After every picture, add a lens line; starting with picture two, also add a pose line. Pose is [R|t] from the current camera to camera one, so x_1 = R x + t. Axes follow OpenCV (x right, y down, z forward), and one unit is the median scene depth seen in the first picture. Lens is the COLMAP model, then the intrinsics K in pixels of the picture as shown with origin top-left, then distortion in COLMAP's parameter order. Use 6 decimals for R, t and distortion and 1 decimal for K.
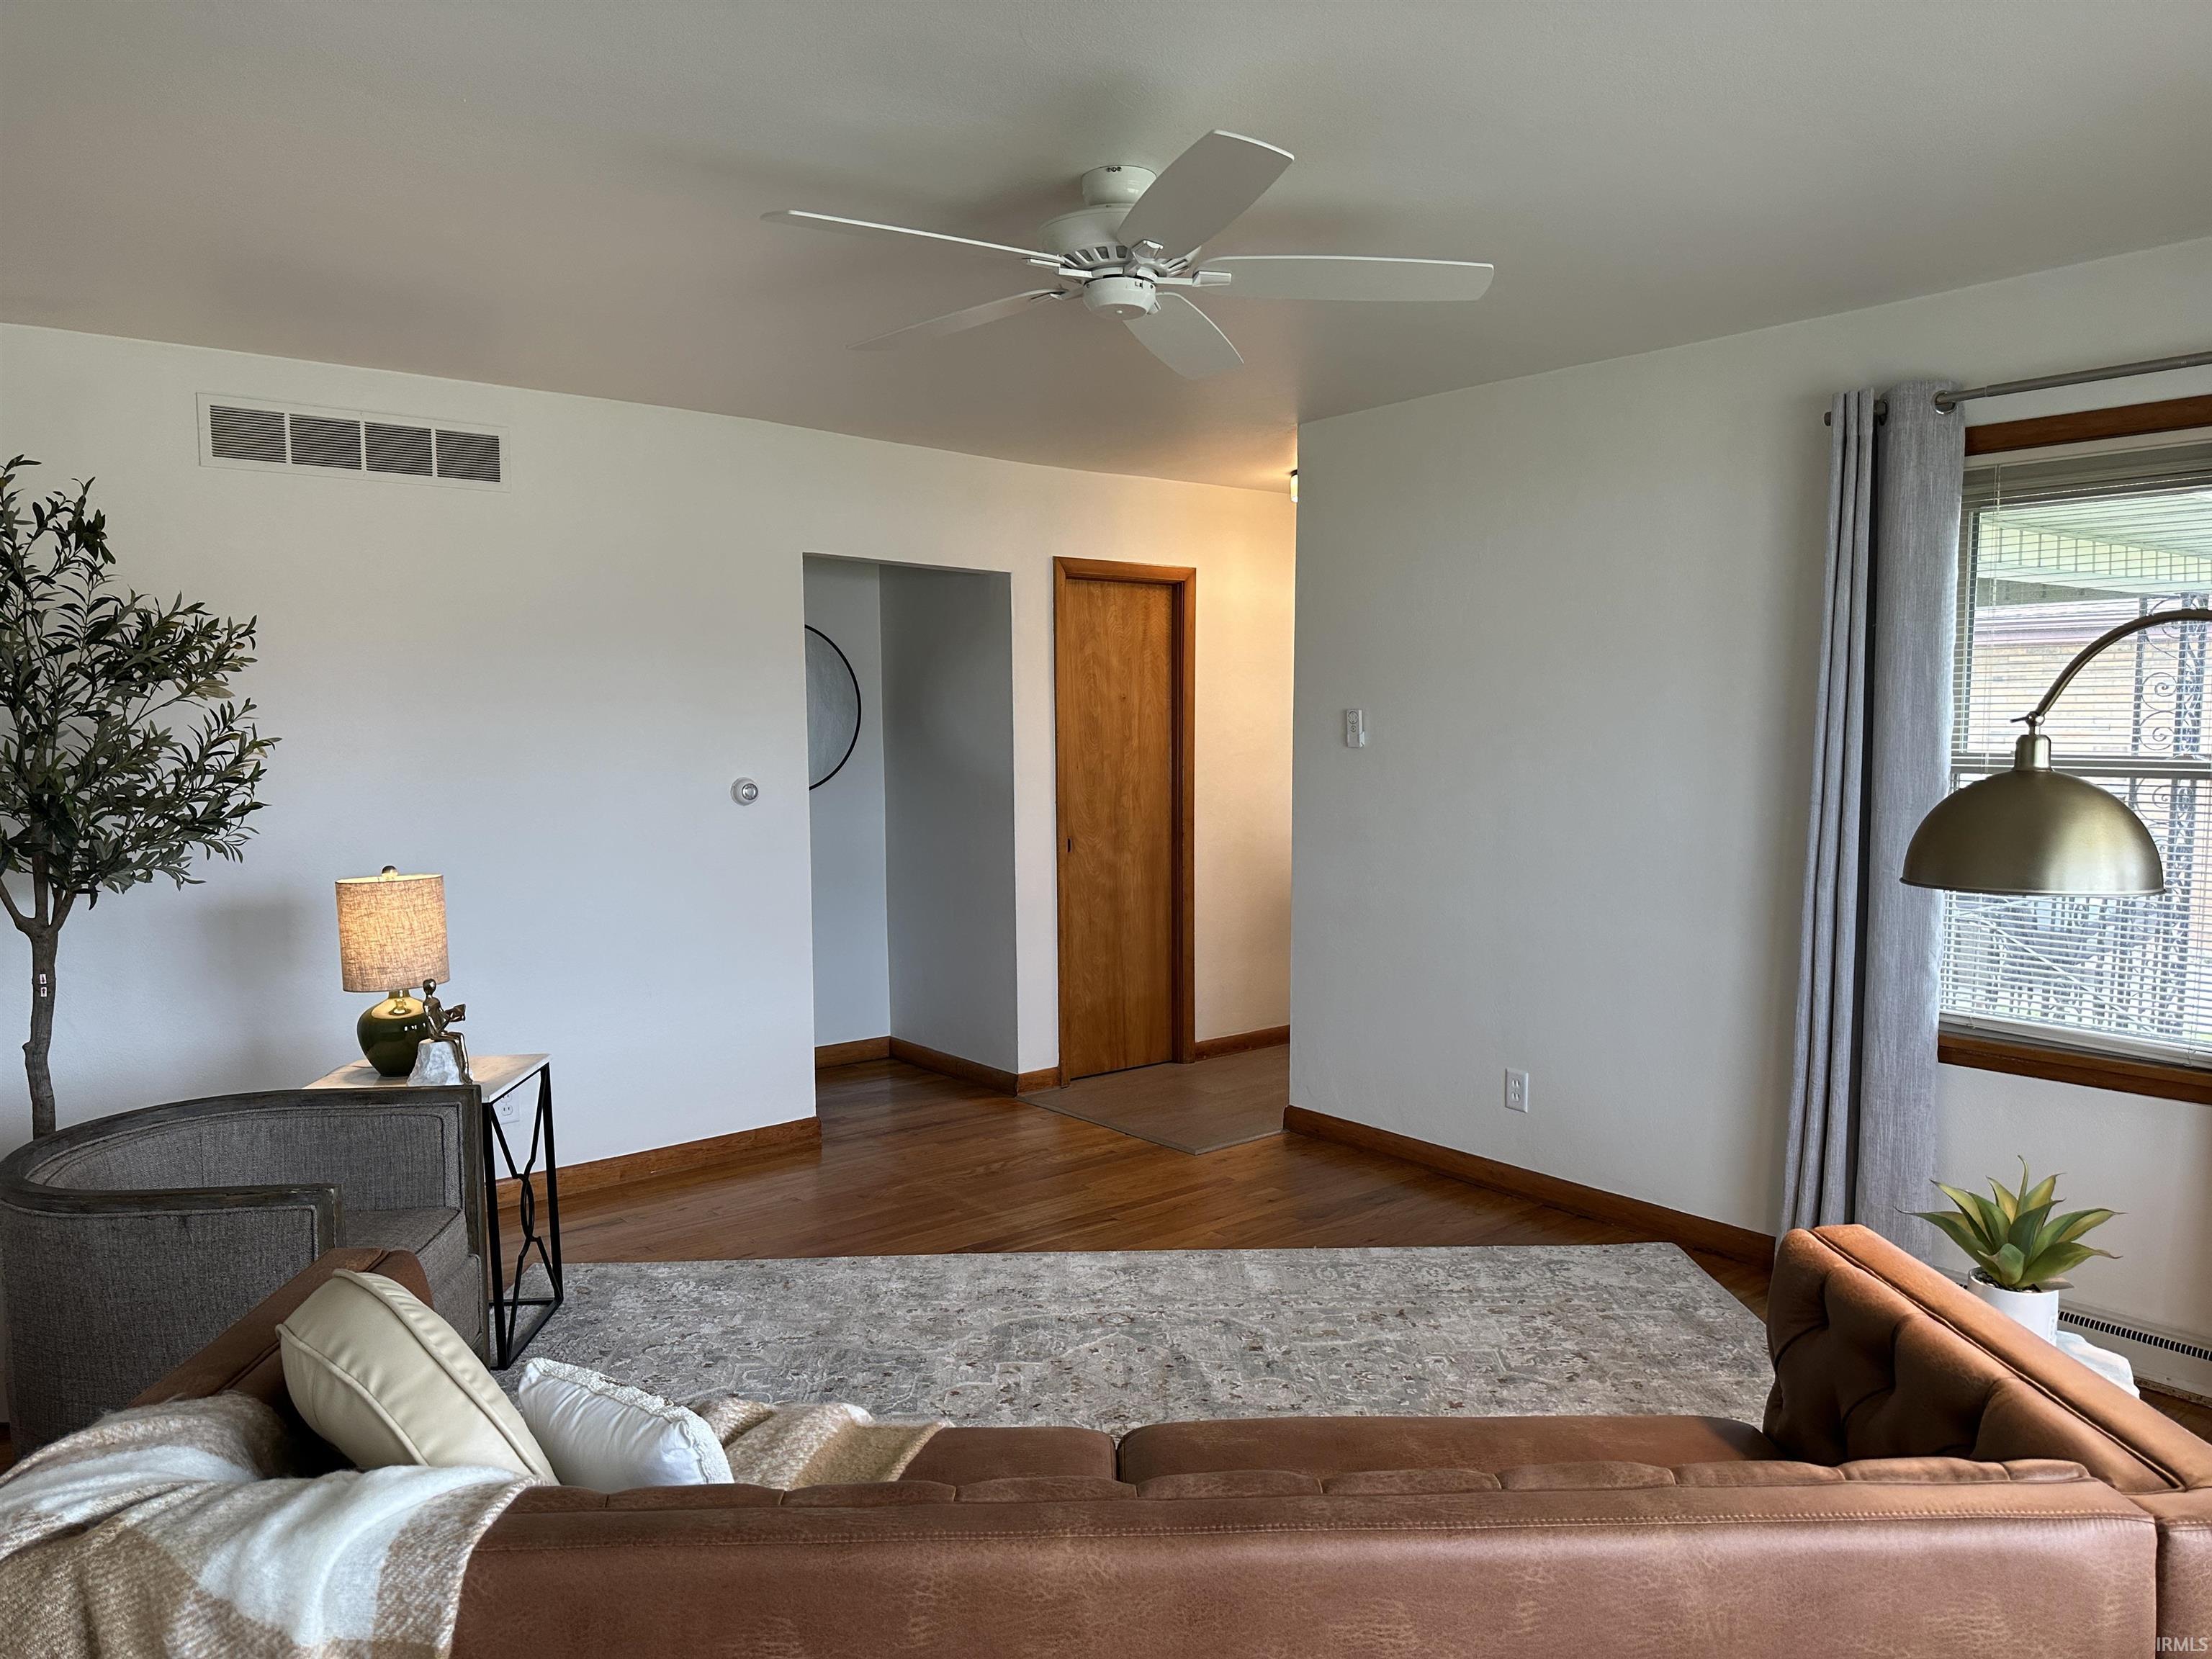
lens RADIAL K [[1518.2, 0, 1100.8], [0, 1518.2, 839.9], [0, 0, 1]] dist [0.136868, -0.224250]
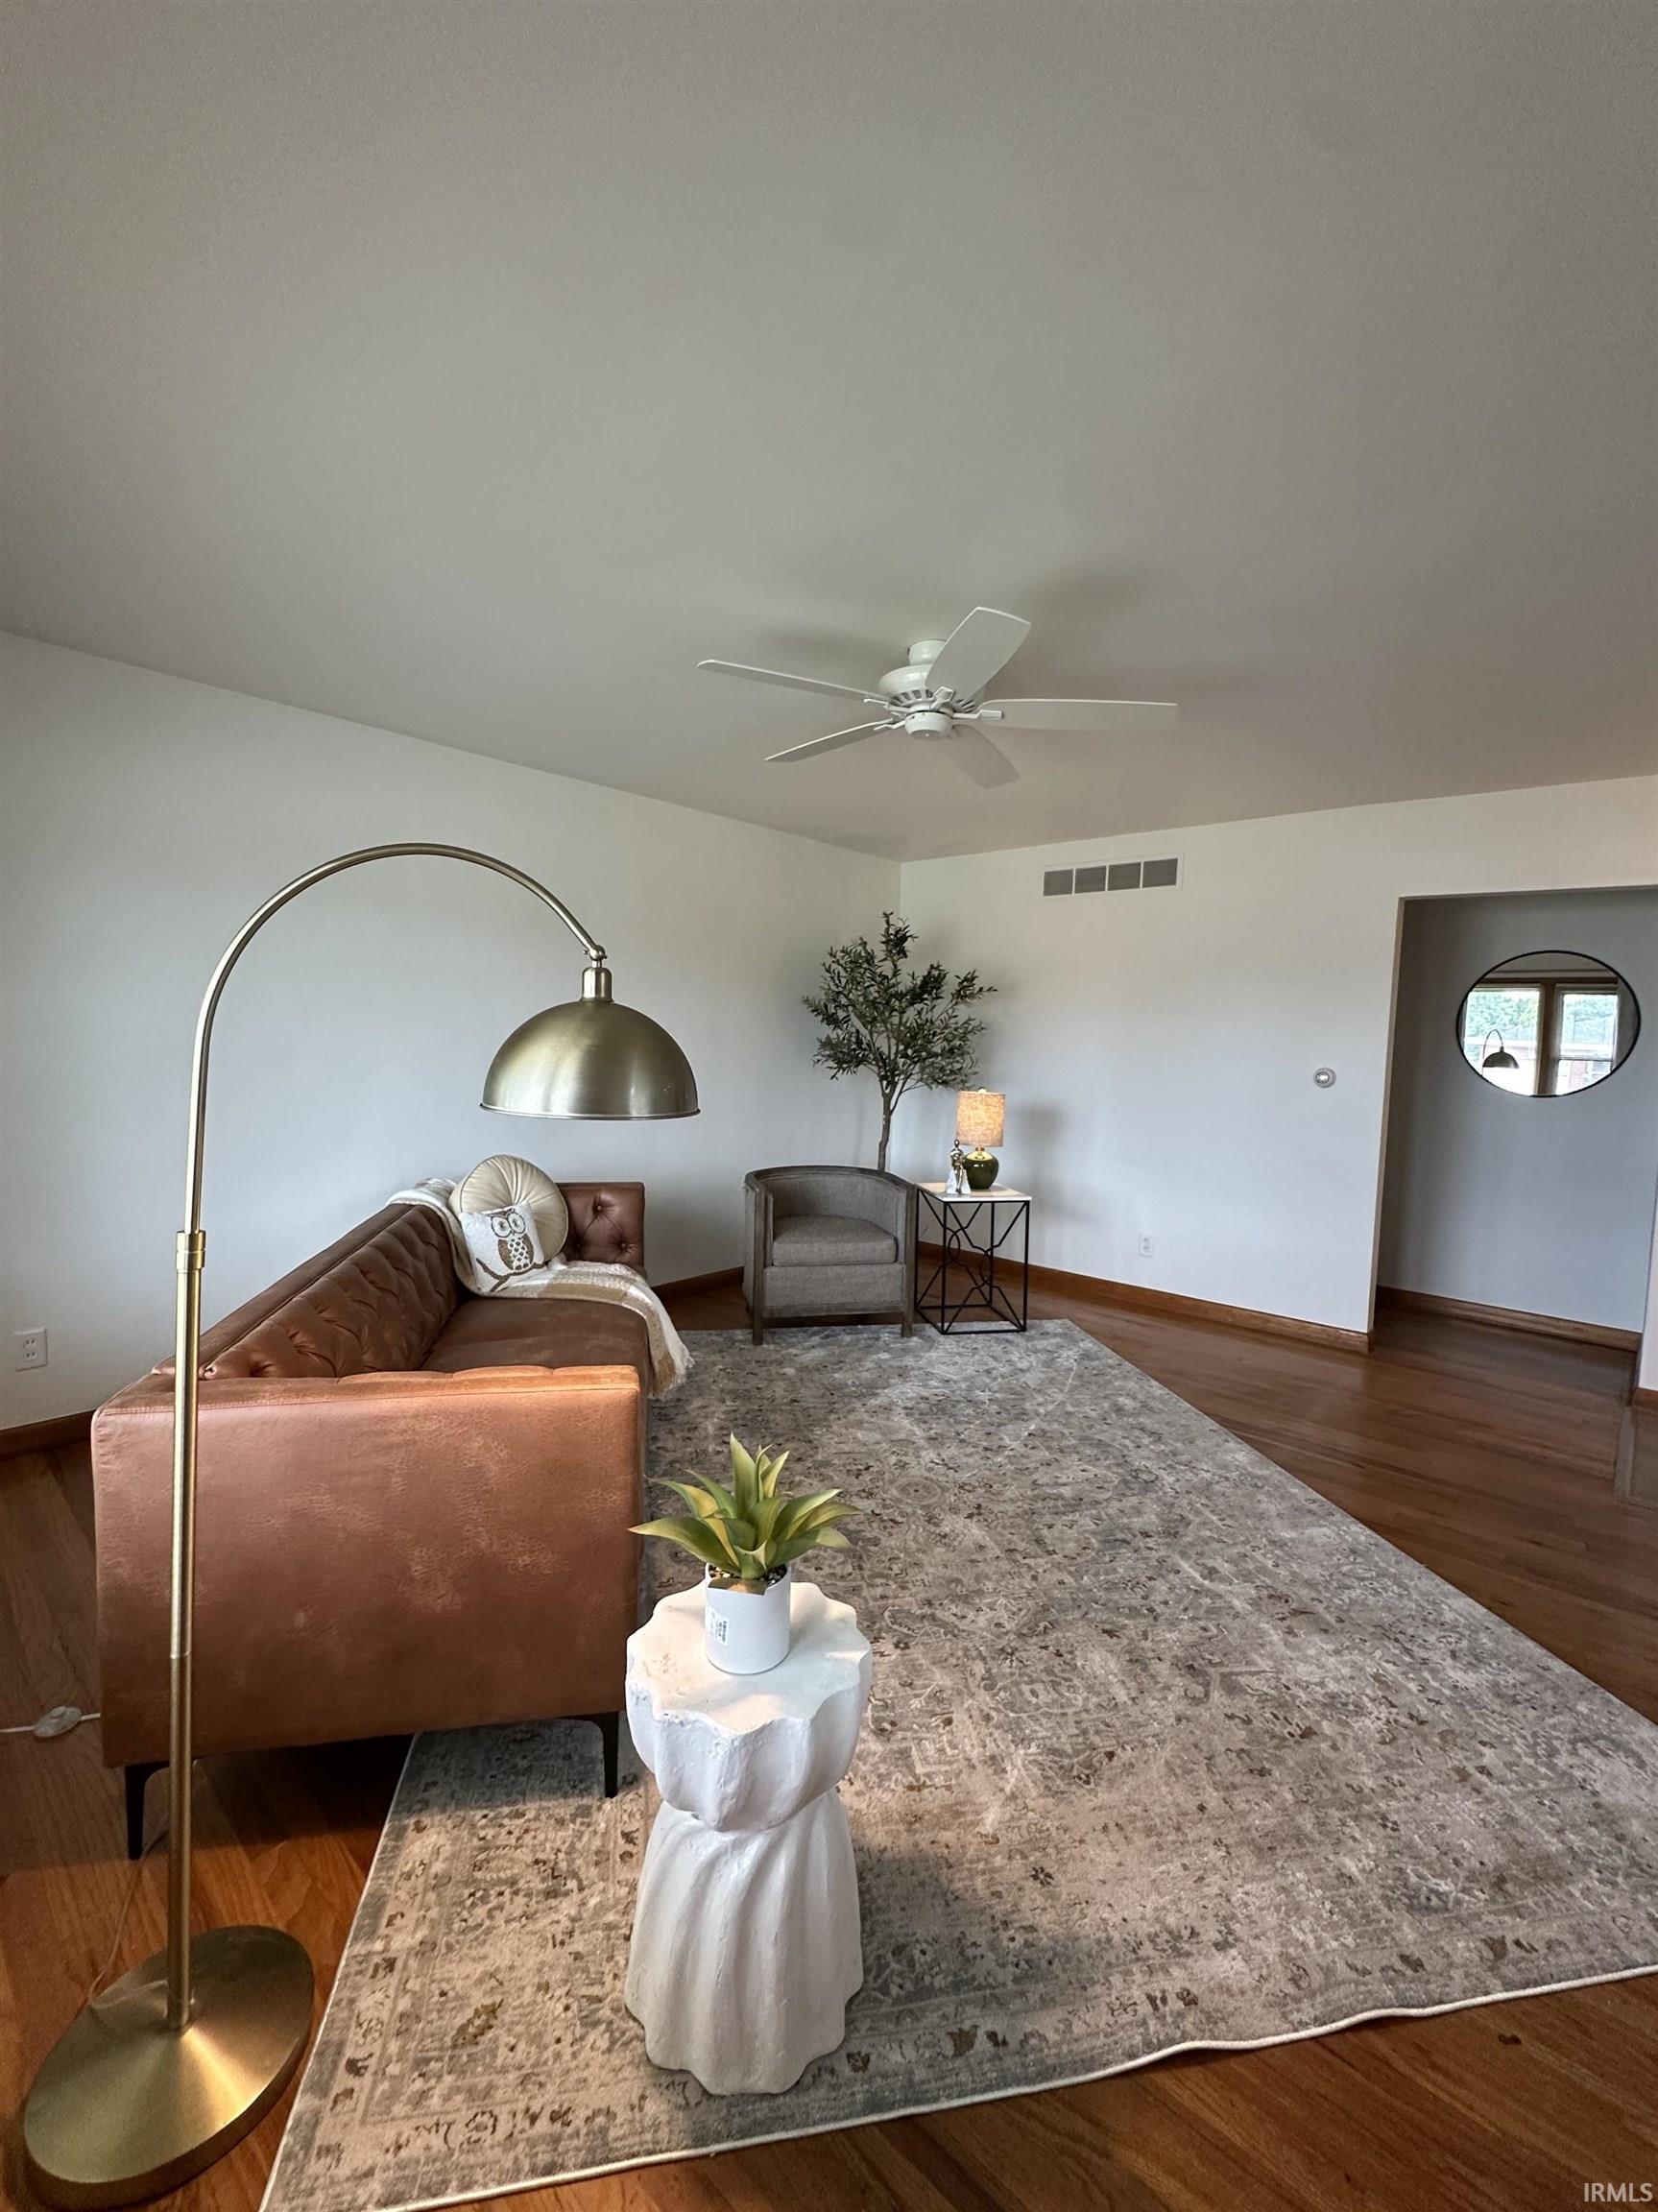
lens RADIAL K [[900.5, 0, 829.9], [0, 900.5, 1116.3], [0, 0, 1]] dist [0.000368, 0.000020]
pose [[0.183250, 0.097434, -0.978226, 0.599769], [-0.111446, 0.990720, 0.077801, -0.013728], [0.976729, 0.094762, 0.192409, 0.508961]]
